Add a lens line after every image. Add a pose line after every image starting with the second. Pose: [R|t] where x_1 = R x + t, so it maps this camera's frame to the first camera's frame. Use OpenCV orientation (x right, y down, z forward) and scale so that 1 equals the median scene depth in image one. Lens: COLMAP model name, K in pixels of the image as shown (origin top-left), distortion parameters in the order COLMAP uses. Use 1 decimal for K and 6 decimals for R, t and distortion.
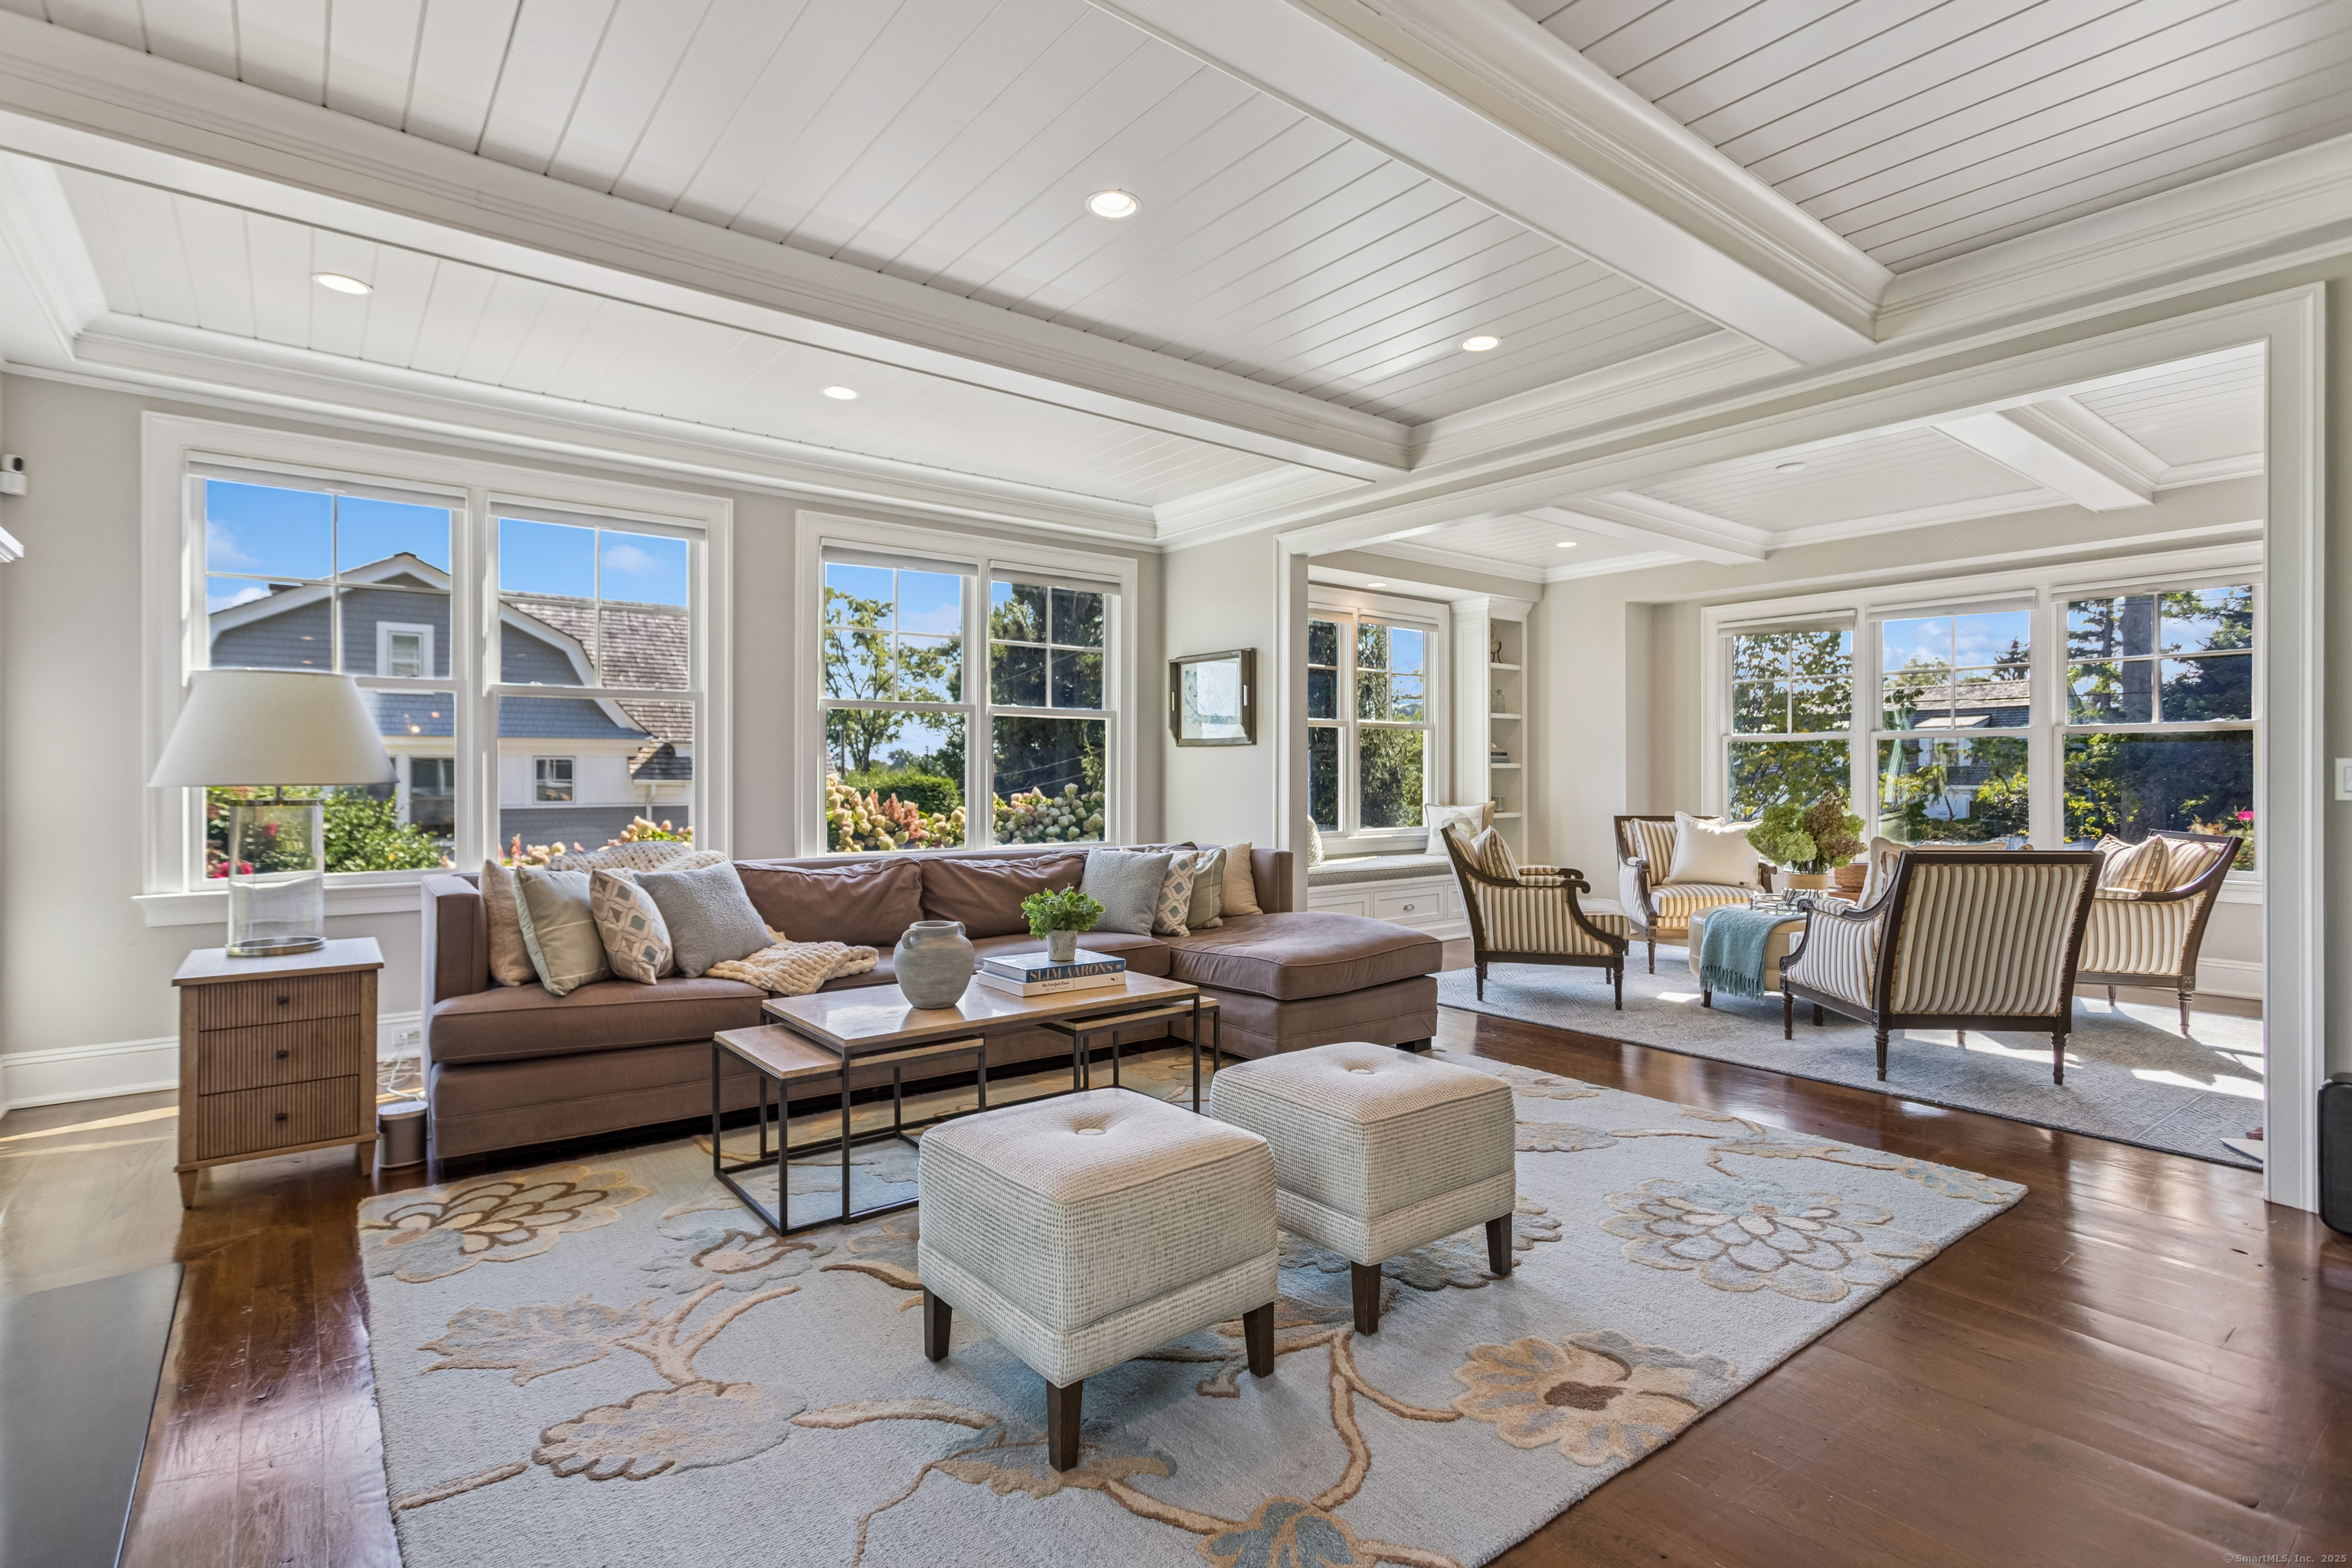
lens RADIAL K [[1101.6, 0, 1180.7], [0, 1101.6, 774.9], [0, 0, 1]] dist [0.002014, 0.000798]
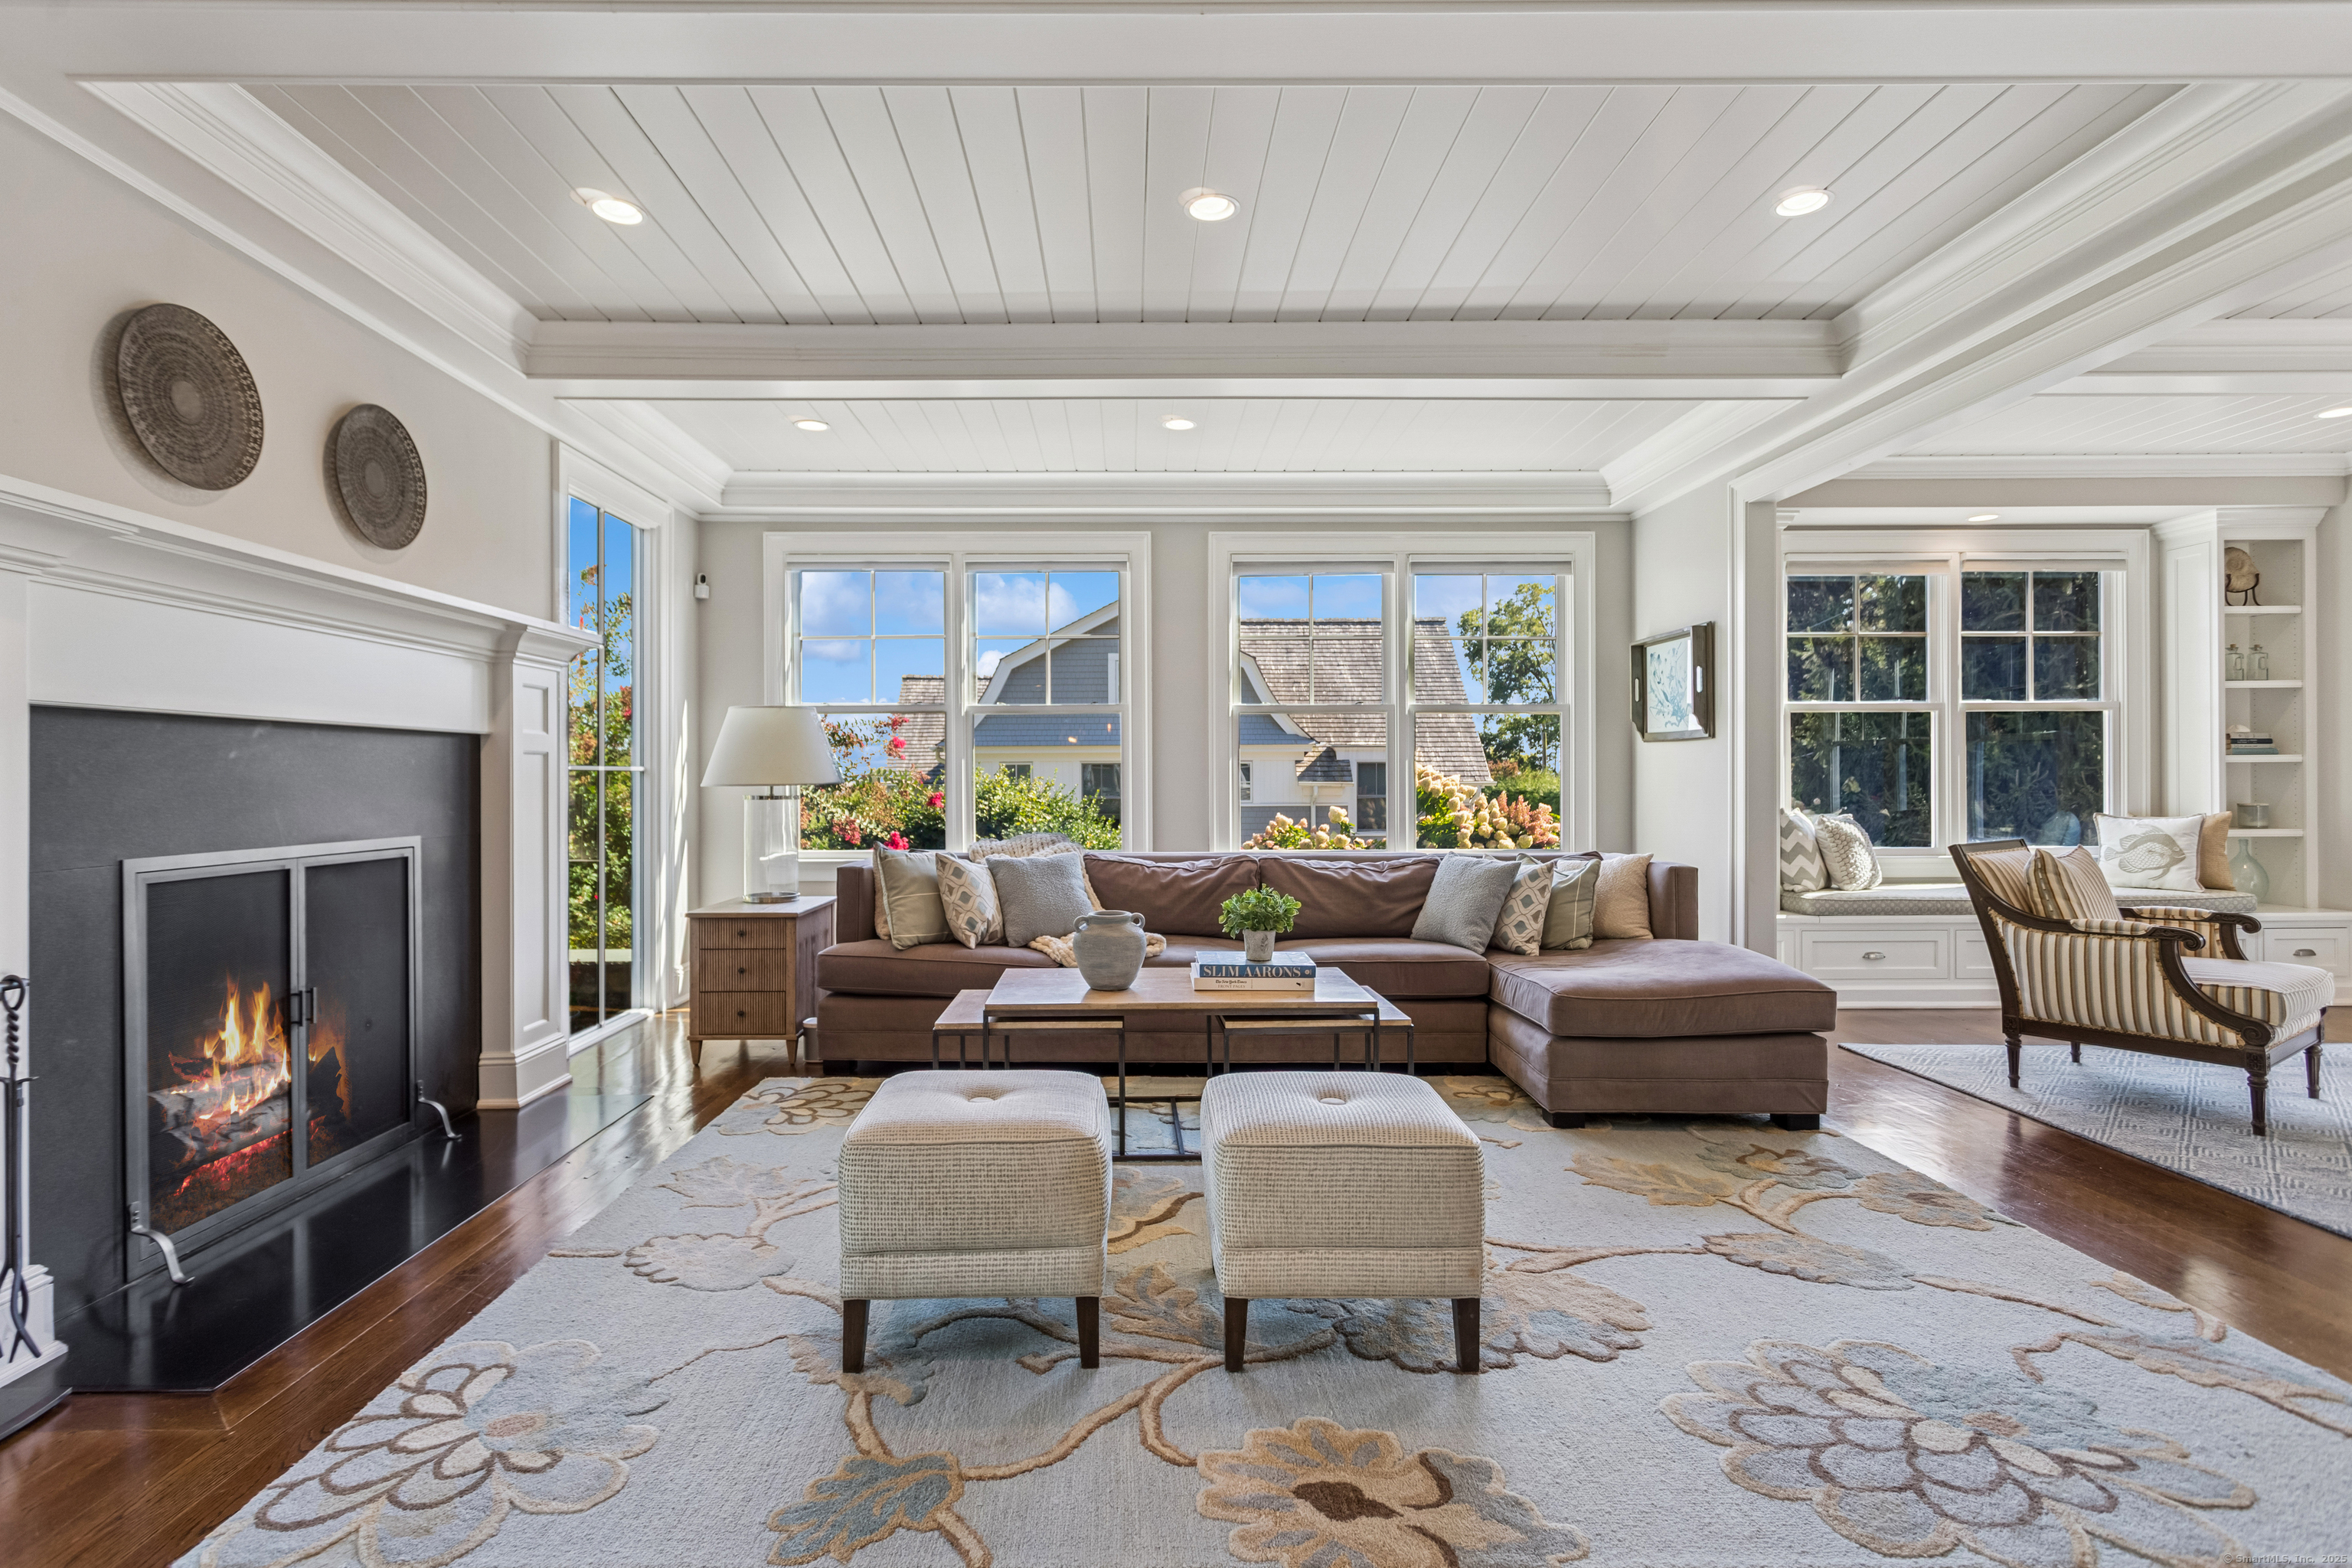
lens RADIAL K [[1133.2, 0, 1161.9], [0, 1133.2, 776.1], [0, 0, 1]] dist [-0.001297, 0.001447]
pose [[0.796635, -0.004174, -0.604446, 0.333290], [0.003981, 0.999991, -0.001659, 0.001515], [0.604448, -0.001084, 0.796644, 0.093172]]
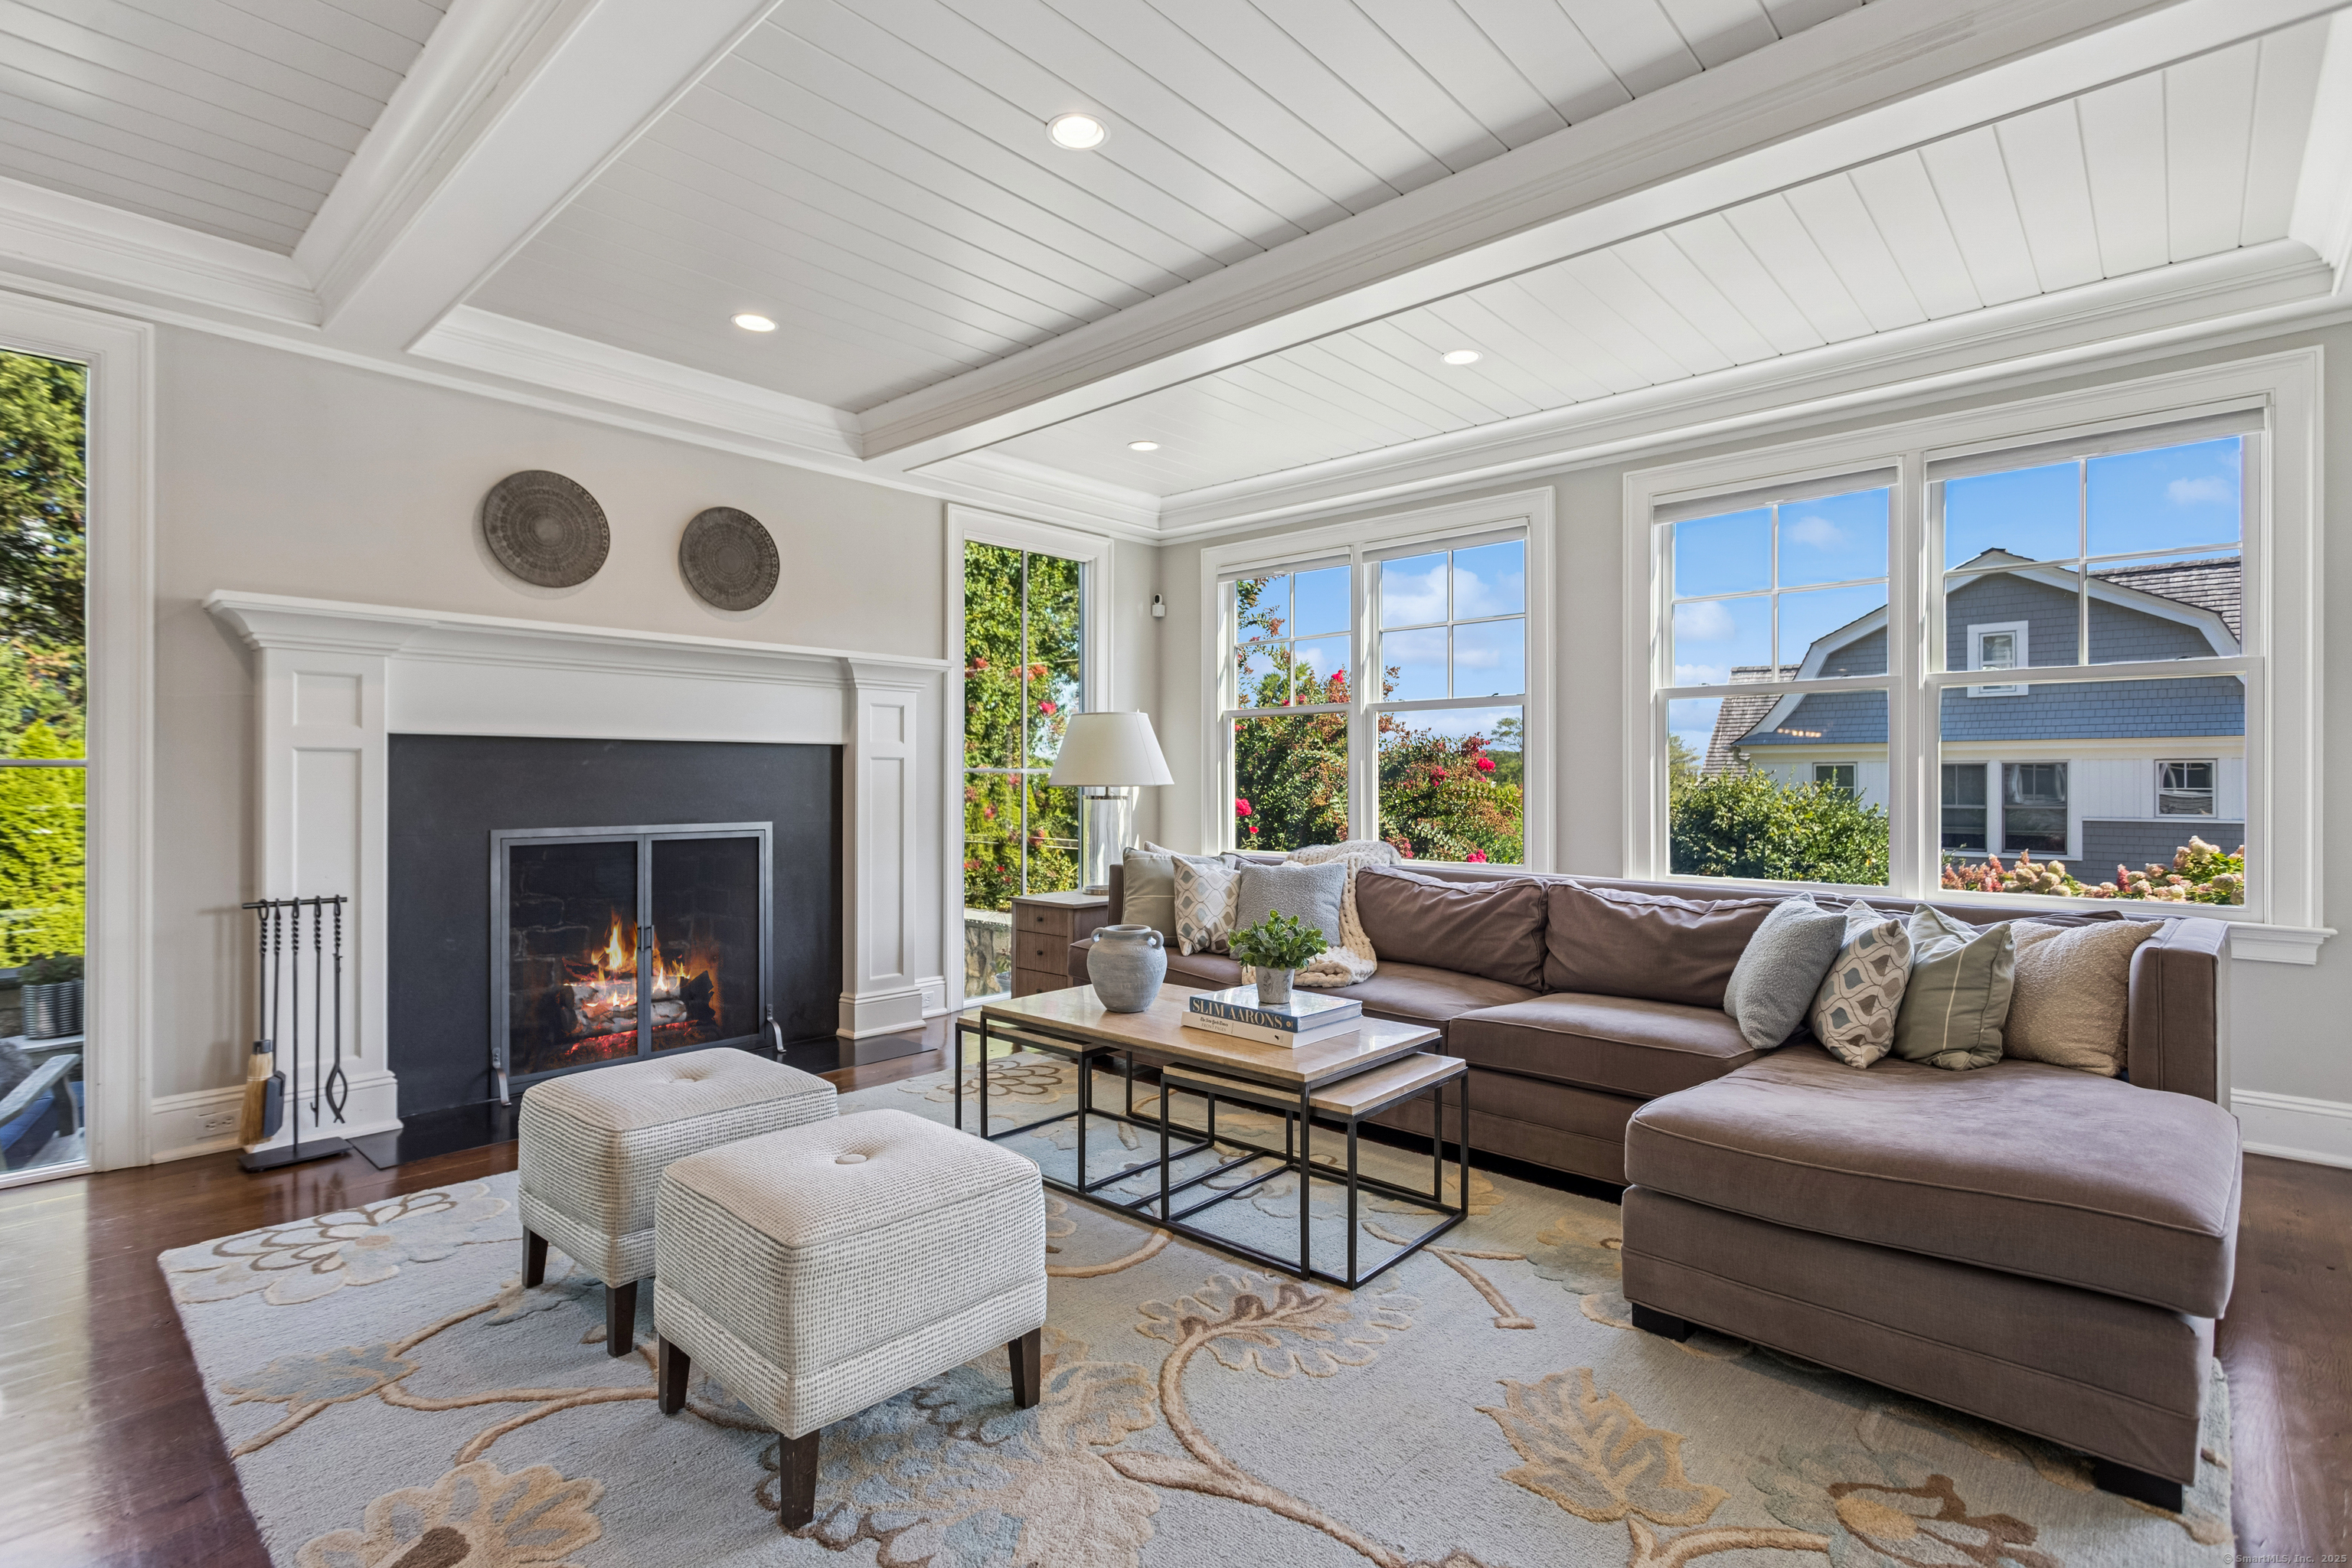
lens RADIAL K [[1120.8, 0, 1194.7], [0, 1120.8, 779.1], [0, 0, 1]] dist [0.000211, 0.000351]
pose [[0.171610, -0.002051, -0.985163, 0.531306], [-0.000462, 0.999998, -0.002162, 0.001689], [0.985165, 0.000826, 0.171609, 0.594910]]
